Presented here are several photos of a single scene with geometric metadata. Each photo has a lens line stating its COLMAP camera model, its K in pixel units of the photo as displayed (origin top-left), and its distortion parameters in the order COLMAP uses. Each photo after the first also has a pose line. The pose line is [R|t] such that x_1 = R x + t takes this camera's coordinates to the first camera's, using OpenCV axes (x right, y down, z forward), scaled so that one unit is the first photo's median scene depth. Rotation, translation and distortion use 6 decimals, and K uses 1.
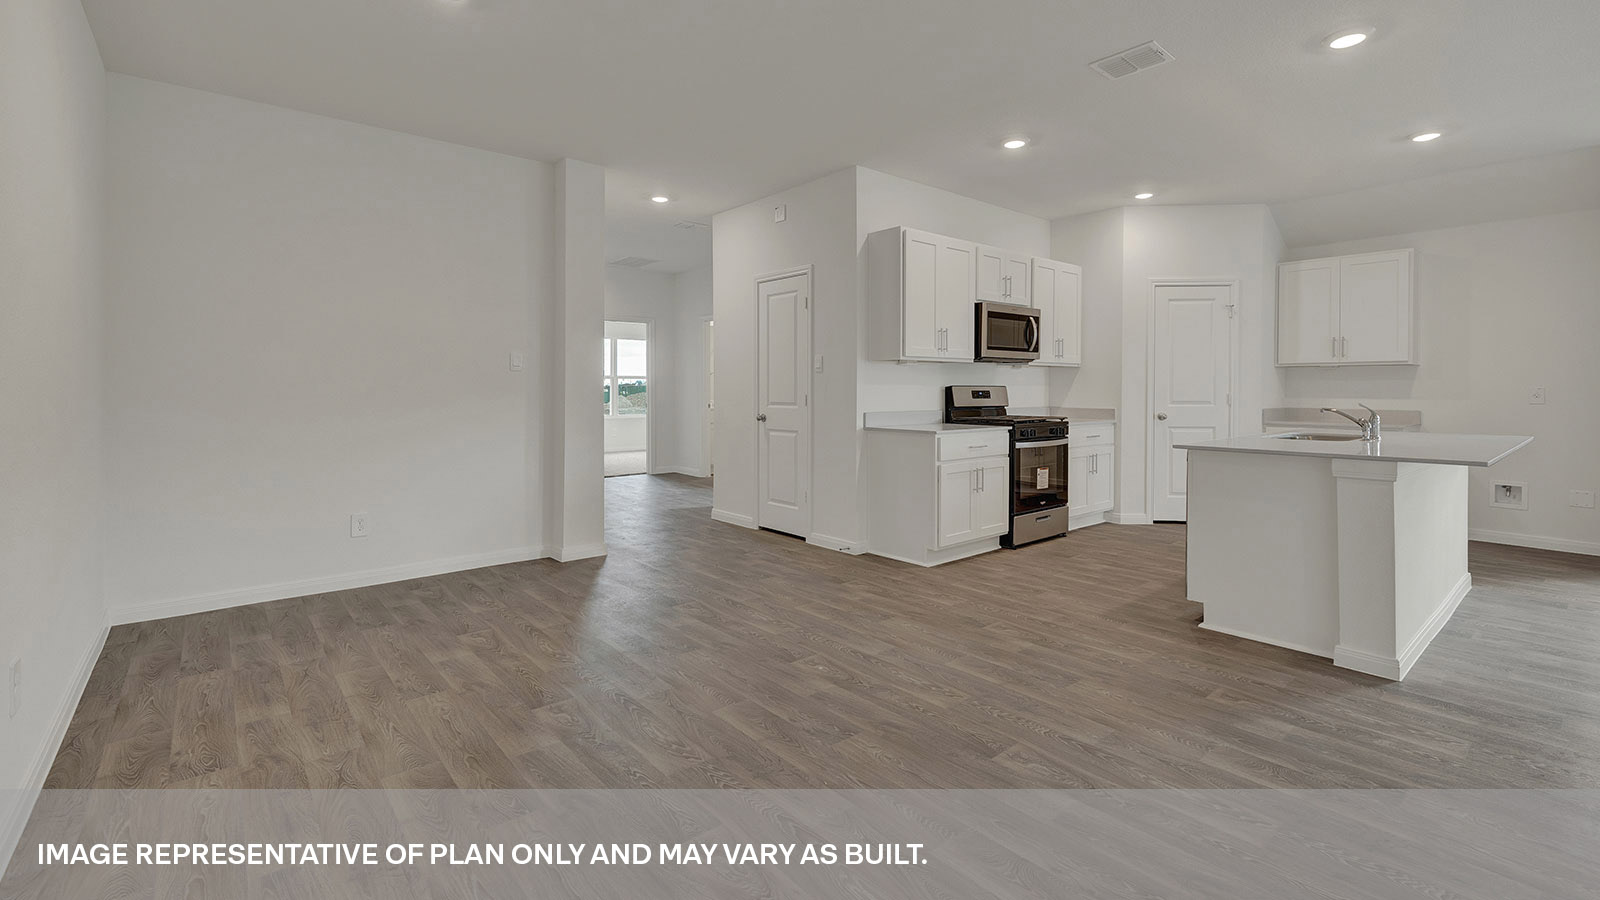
lens RADIAL K [[699.8, 0, 776.9], [0, 699.8, 388.9], [0, 0, 1]] dist [0.004438, 0.000492]
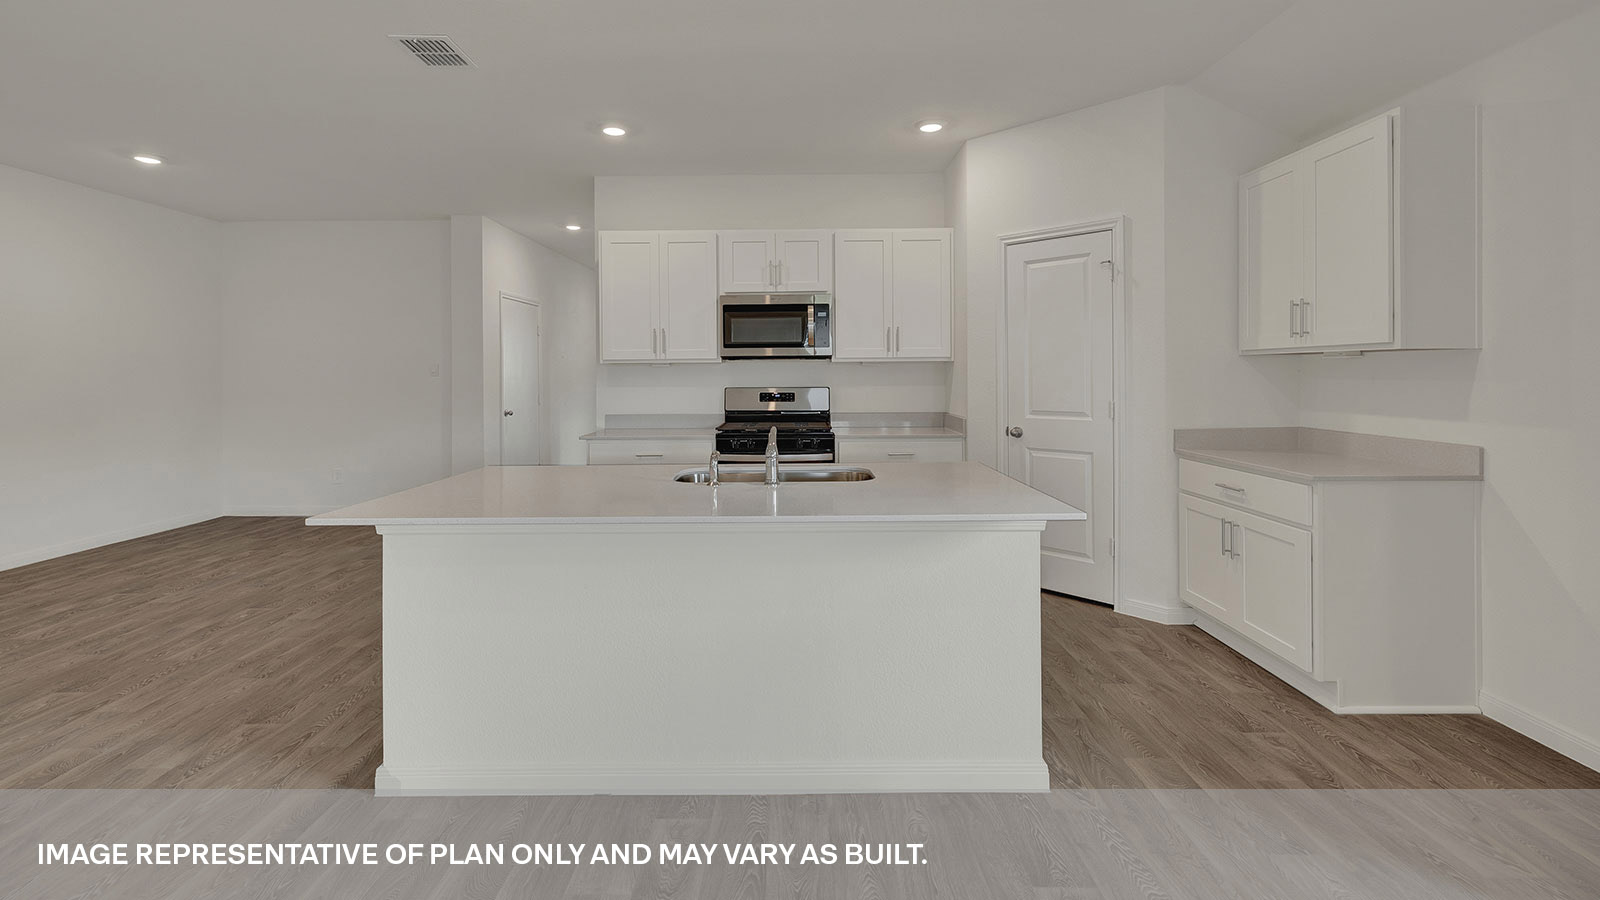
lens RADIAL K [[699.8, 0, 780.6], [0, 699.8, 363.4], [0, 0, 1]] dist [0.004438, 0.000492]
pose [[0.755226, -0.017328, -0.655236, 0.854670], [0.001106, 0.999683, -0.025162, -0.012138], [0.655464, 0.018279, 0.755005, 0.340960]]
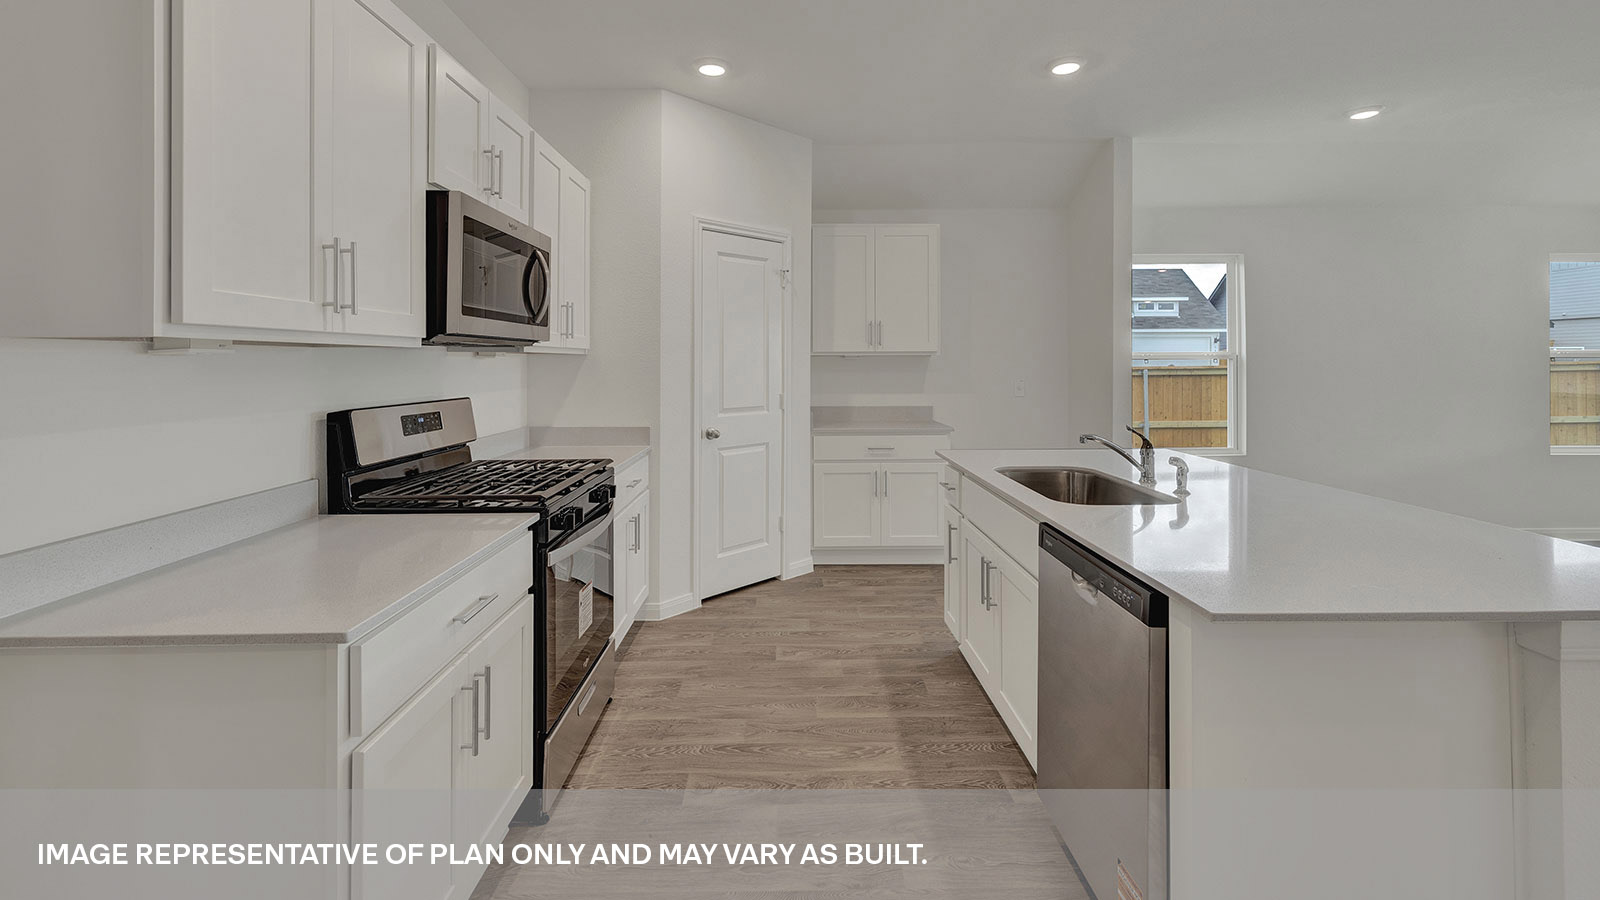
lens RADIAL K [[699.8, 0, 796.1], [0, 699.8, 339.7], [0, 0, 1]] dist [0.004438, 0.000492]
pose [[0.628807, 0.018554, 0.777340, 0.105434], [0.014440, 0.999264, -0.035532, -0.023412], [-0.777427, 0.033567, 0.628077, 0.558677]]
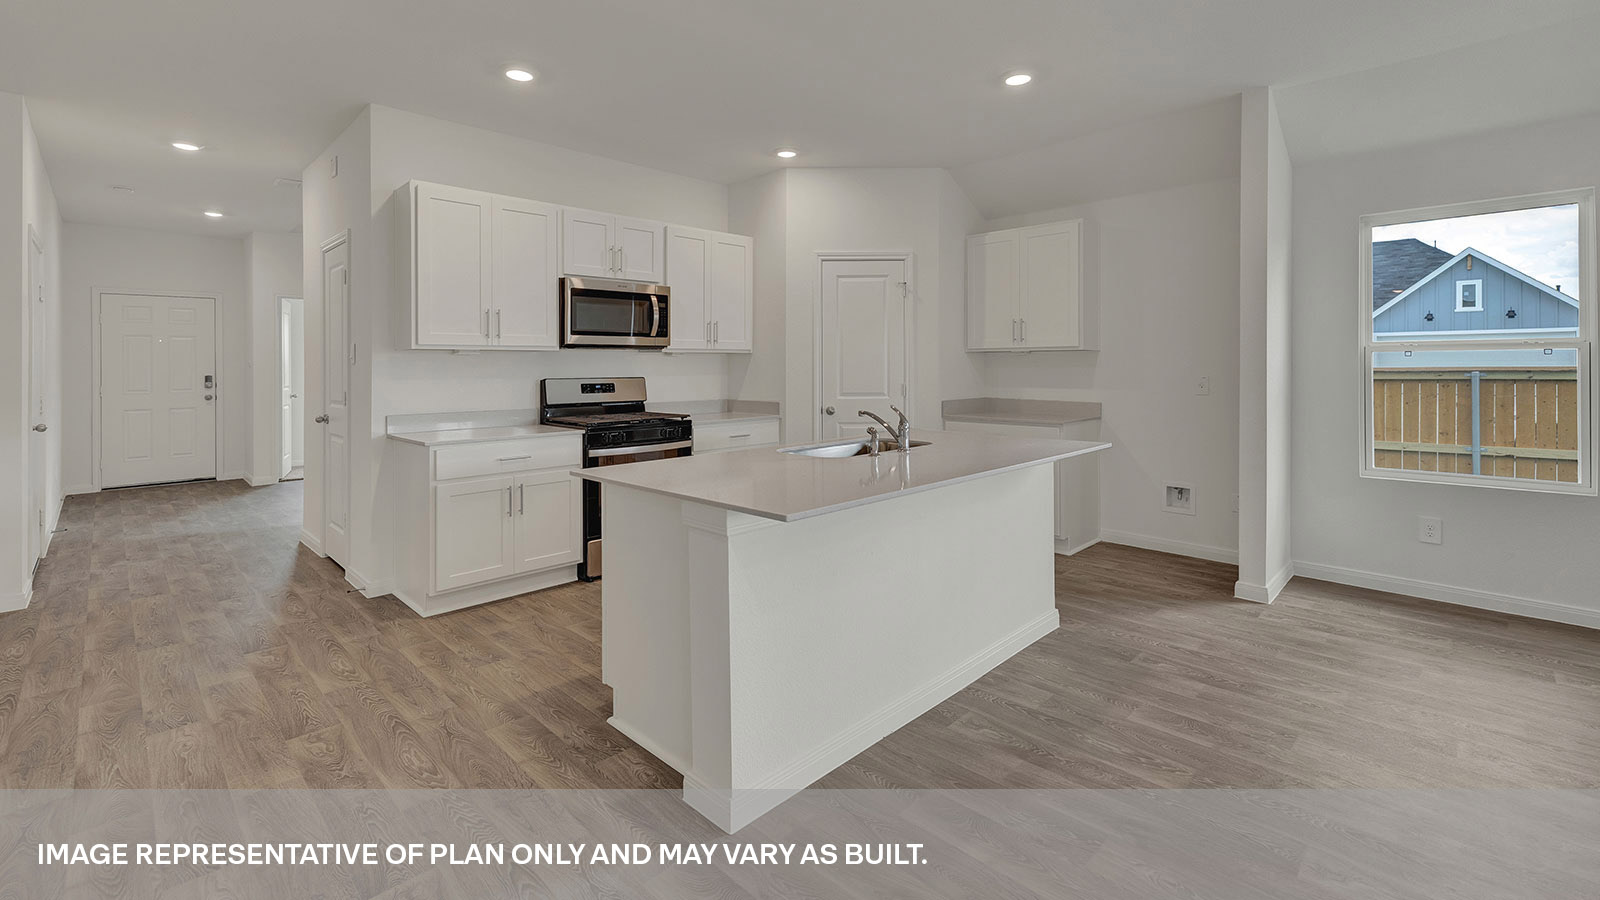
lens RADIAL K [[699.8, 0, 801.5], [0, 699.8, 365.0], [0, 0, 1]] dist [0.004438, 0.000492]
pose [[0.995455, -0.006366, 0.095019, 0.446954], [0.006428, 0.999979, -0.000348, -0.017756], [-0.095014, 0.000957, 0.995475, 0.147278]]
